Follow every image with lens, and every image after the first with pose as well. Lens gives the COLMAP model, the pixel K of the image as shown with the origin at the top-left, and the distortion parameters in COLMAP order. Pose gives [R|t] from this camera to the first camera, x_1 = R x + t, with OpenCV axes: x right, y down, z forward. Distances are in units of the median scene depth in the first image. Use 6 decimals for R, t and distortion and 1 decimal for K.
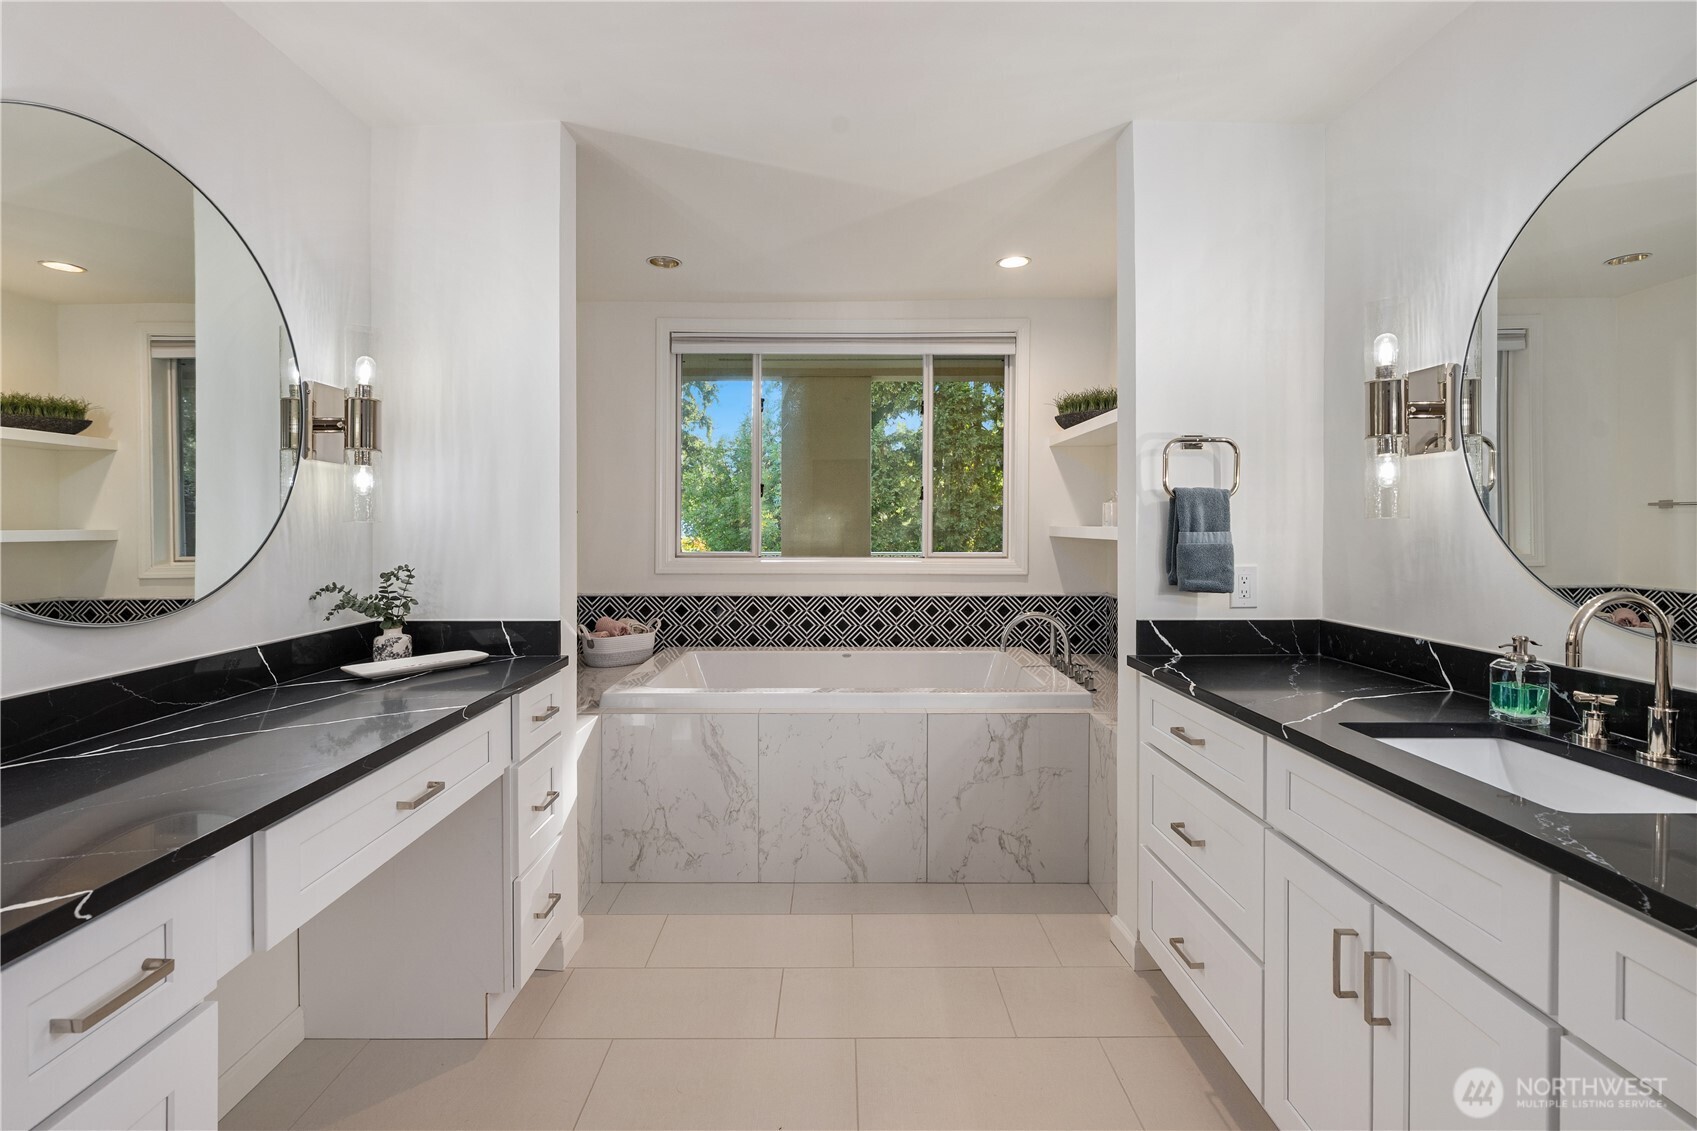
lens RADIAL K [[757.1, 0, 838.6], [0, 757.1, 533.8], [0, 0, 1]] dist [0.000471, 0.000044]
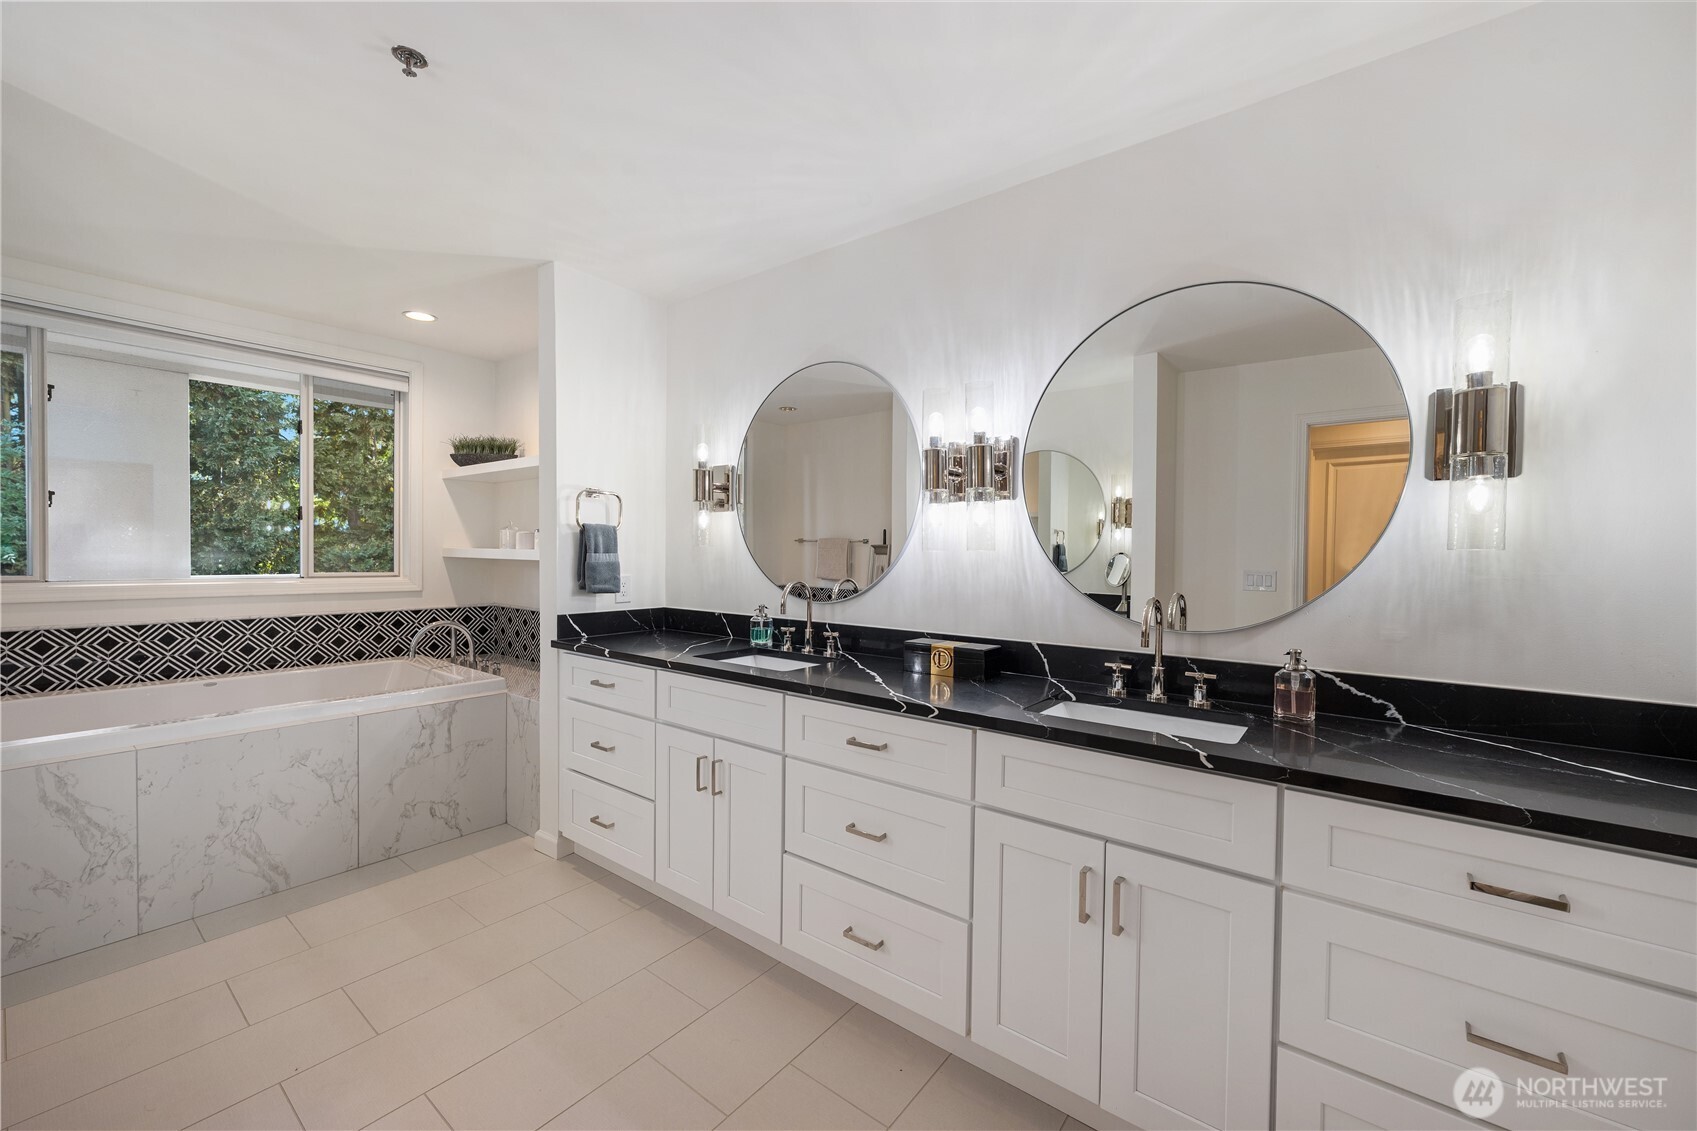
lens RADIAL K [[669.8, 0, 848.5], [0, 669.8, 565.5], [0, 0, 1]] dist [-0.001029, -0.000044]
pose [[0.613697, -0.007620, 0.789505, -0.214800], [-0.003514, 0.999917, 0.012382, 0.002696], [-0.789534, -0.010373, 0.613620, -0.166326]]
